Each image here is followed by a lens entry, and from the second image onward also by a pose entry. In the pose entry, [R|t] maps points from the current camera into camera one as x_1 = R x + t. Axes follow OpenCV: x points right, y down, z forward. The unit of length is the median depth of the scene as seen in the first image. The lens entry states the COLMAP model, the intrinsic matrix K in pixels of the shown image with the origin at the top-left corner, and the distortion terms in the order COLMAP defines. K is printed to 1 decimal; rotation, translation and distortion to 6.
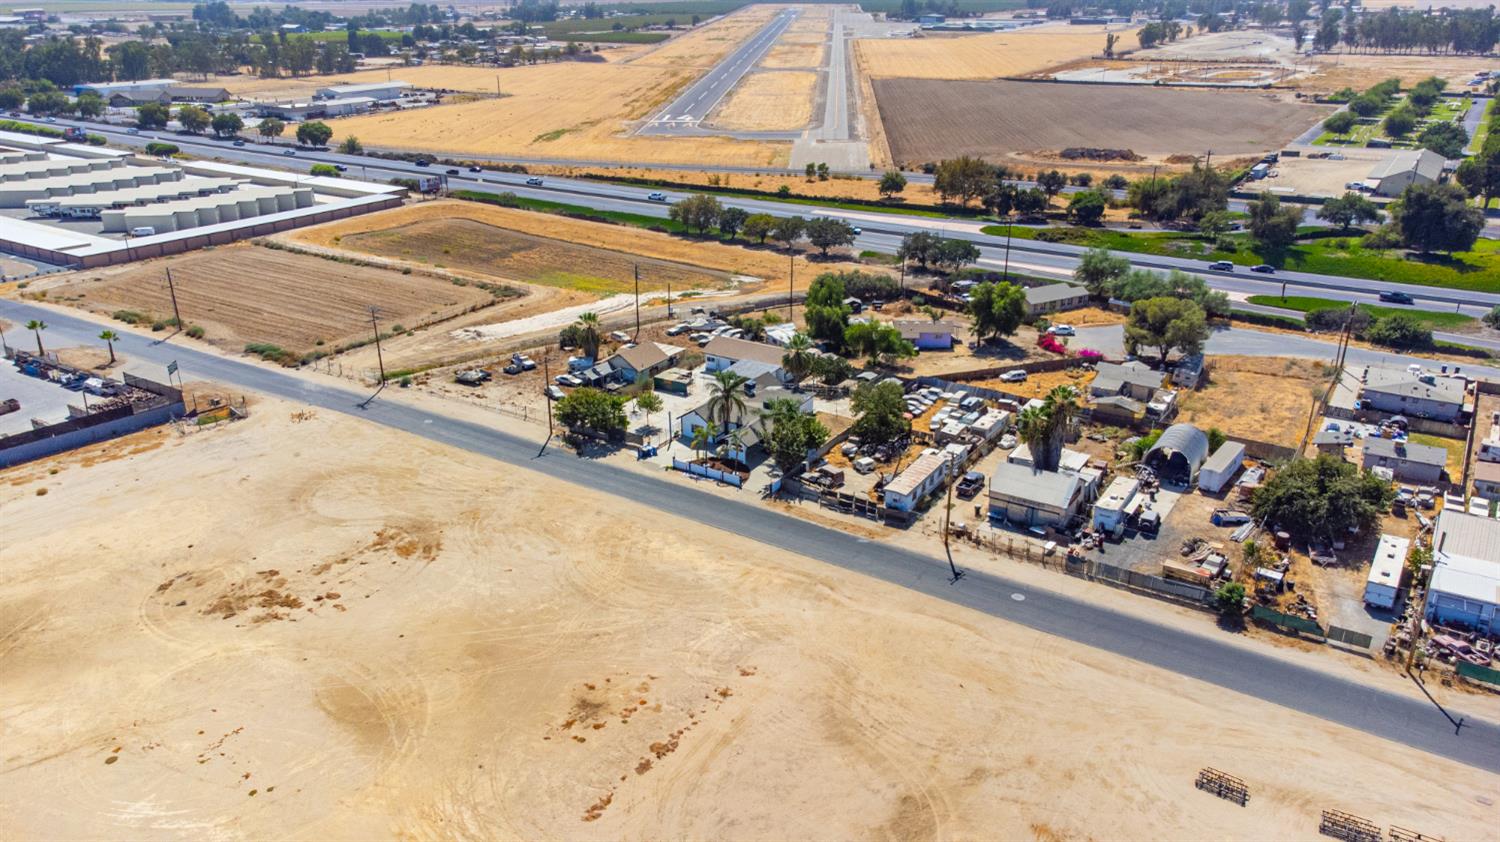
lens RADIAL K [[1107.4, 0, 736.8], [0, 1107.4, 423.0], [0, 0, 1]] dist [0.063099, 0.005335]
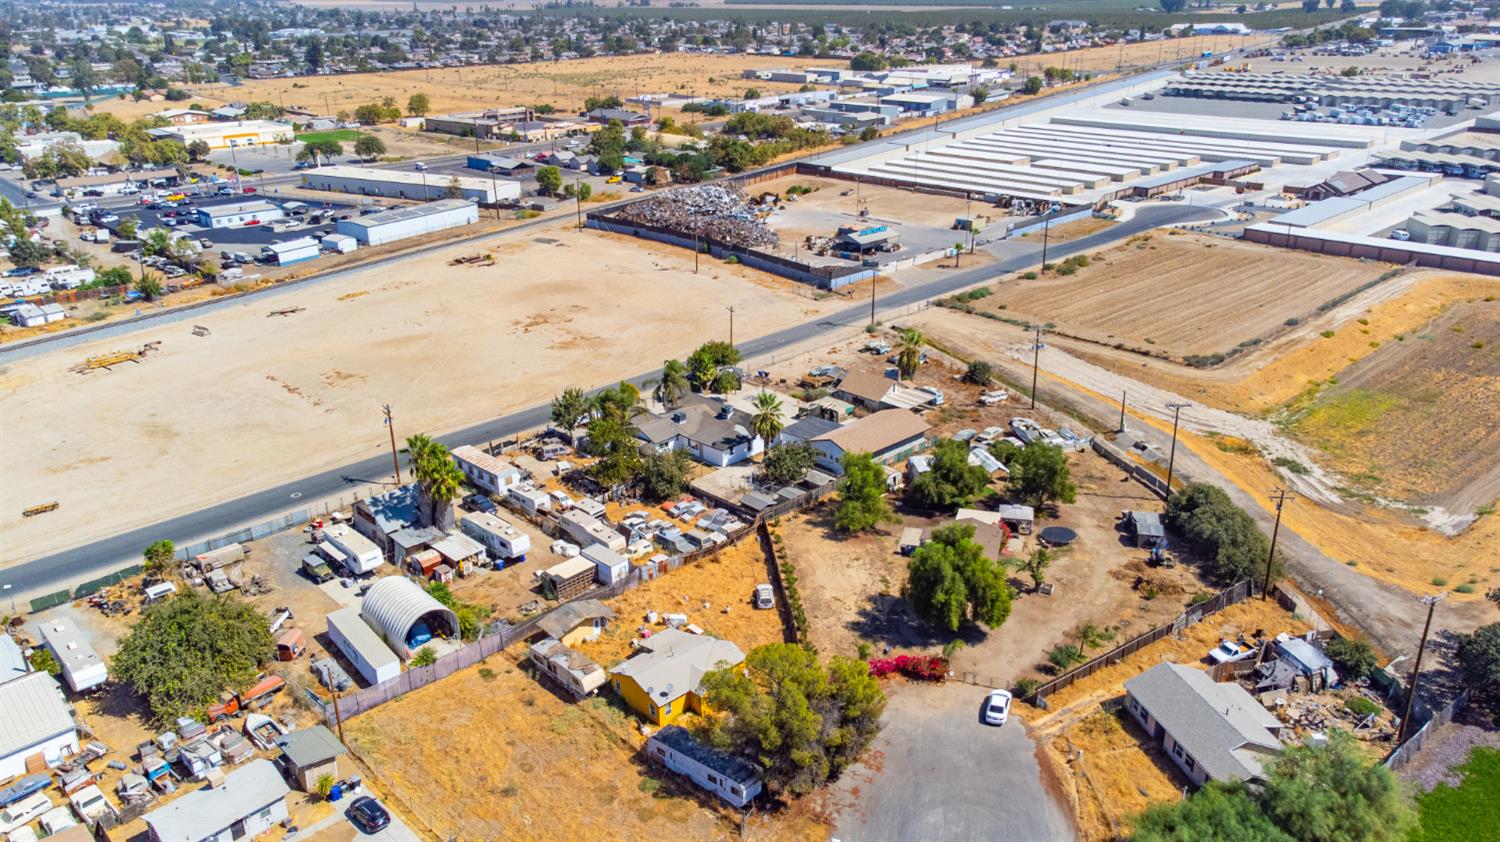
lens RADIAL K [[1107.4, 0, 736.8], [0, 1107.4, 423.0], [0, 0, 1]] dist [0.063099, 0.005335]
pose [[-0.228343, 0.375494, -0.898256, 1.105651], [-0.349624, 0.829460, 0.435613, -0.560822], [0.908638, 0.413521, -0.058120, 1.341118]]
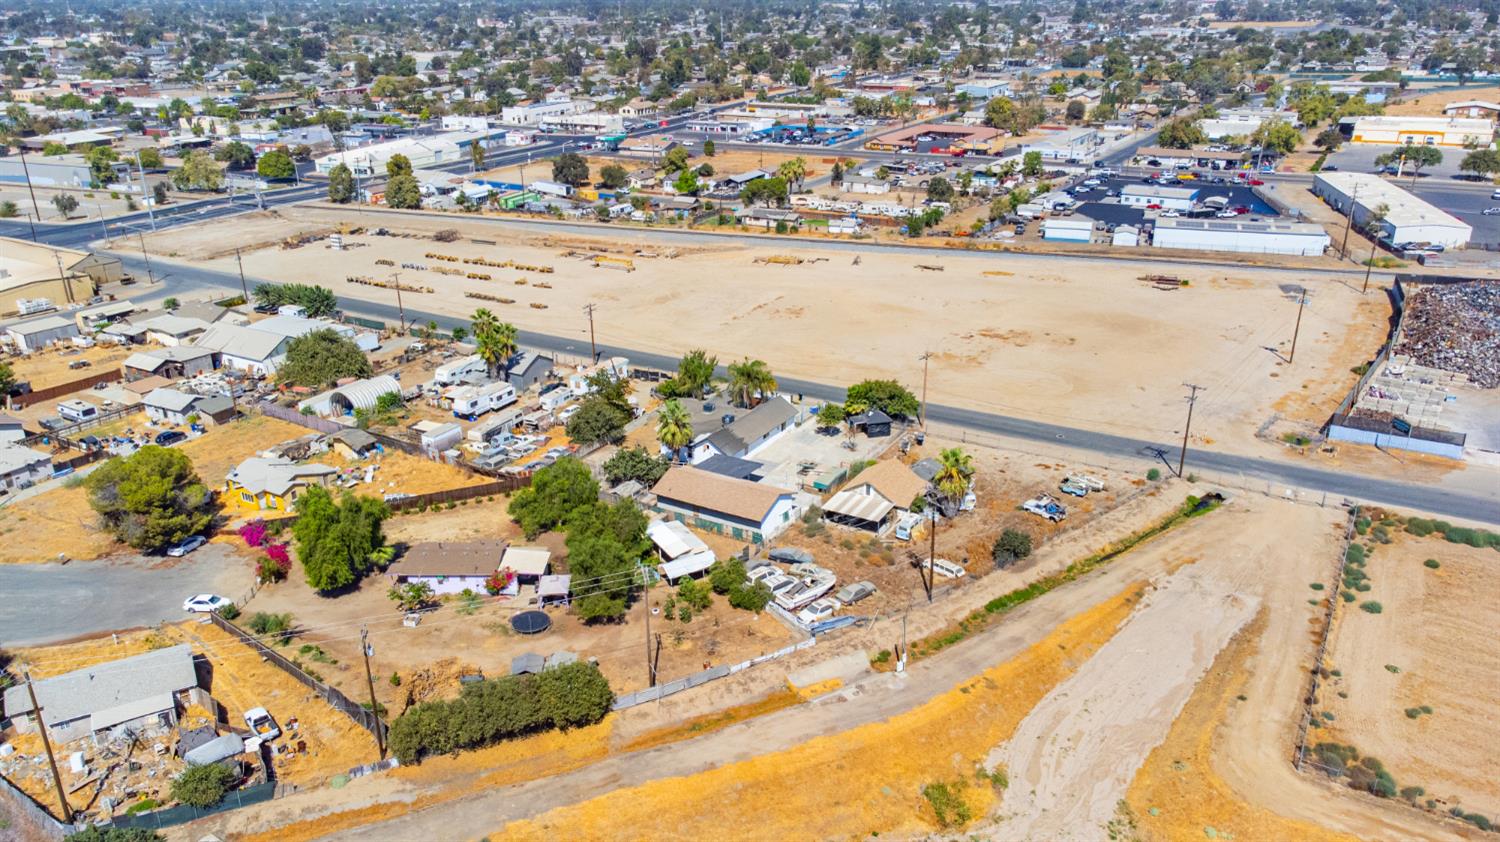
lens RADIAL K [[1107.4, 0, 736.8], [0, 1107.4, 423.0], [0, 0, 1]] dist [0.063099, 0.005335]
pose [[-0.998870, 0.037222, -0.029550, 0.044420], [0.006298, 0.719961, 0.693986, -0.863433], [0.047106, 0.693015, -0.719382, 2.111259]]
